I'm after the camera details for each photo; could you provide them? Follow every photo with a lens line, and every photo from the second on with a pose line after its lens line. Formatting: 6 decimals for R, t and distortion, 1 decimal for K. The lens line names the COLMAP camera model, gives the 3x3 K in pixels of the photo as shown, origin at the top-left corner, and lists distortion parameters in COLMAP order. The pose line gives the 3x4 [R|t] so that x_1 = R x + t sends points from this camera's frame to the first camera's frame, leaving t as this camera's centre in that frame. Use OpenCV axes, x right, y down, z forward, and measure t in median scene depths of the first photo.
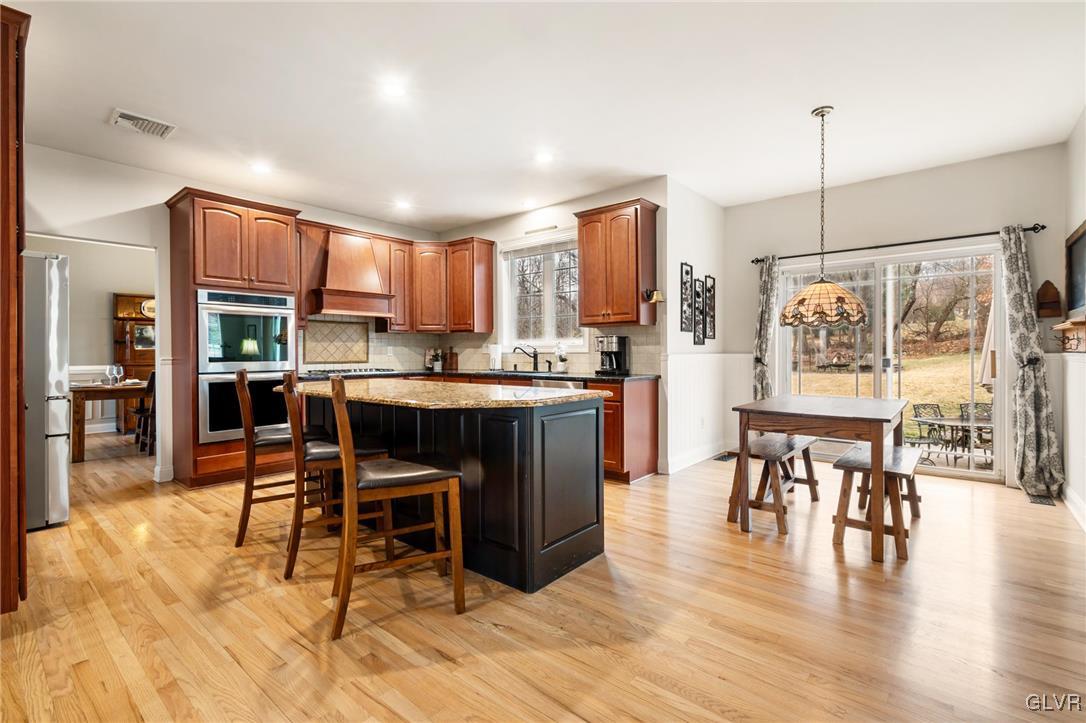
lens RADIAL K [[491.1, 0, 542.7], [0, 491.1, 356.7], [0, 0, 1]] dist [0.003092, -0.001232]
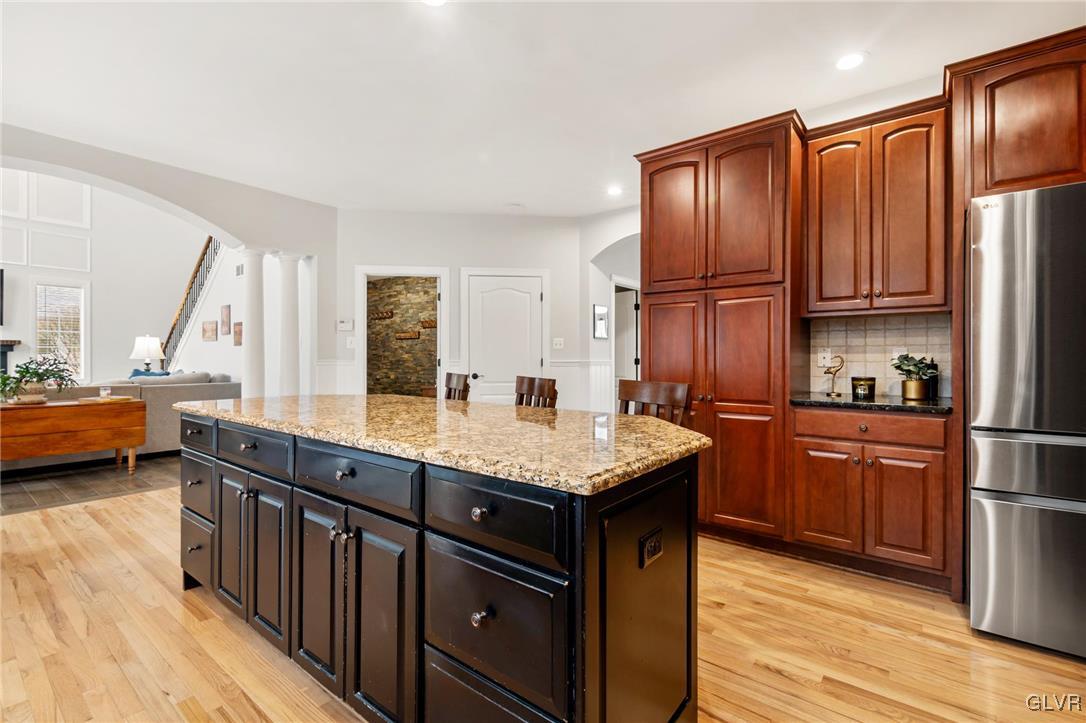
lens RADIAL K [[491.1, 0, 544.2], [0, 491.1, 358.6], [0, 0, 1]] dist [0.003092, -0.001232]
pose [[-0.999727, 0.002520, -0.023221, -0.427094], [0.002348, 0.999970, 0.007424, -0.013229], [0.023239, 0.007367, -0.999703, 1.666083]]
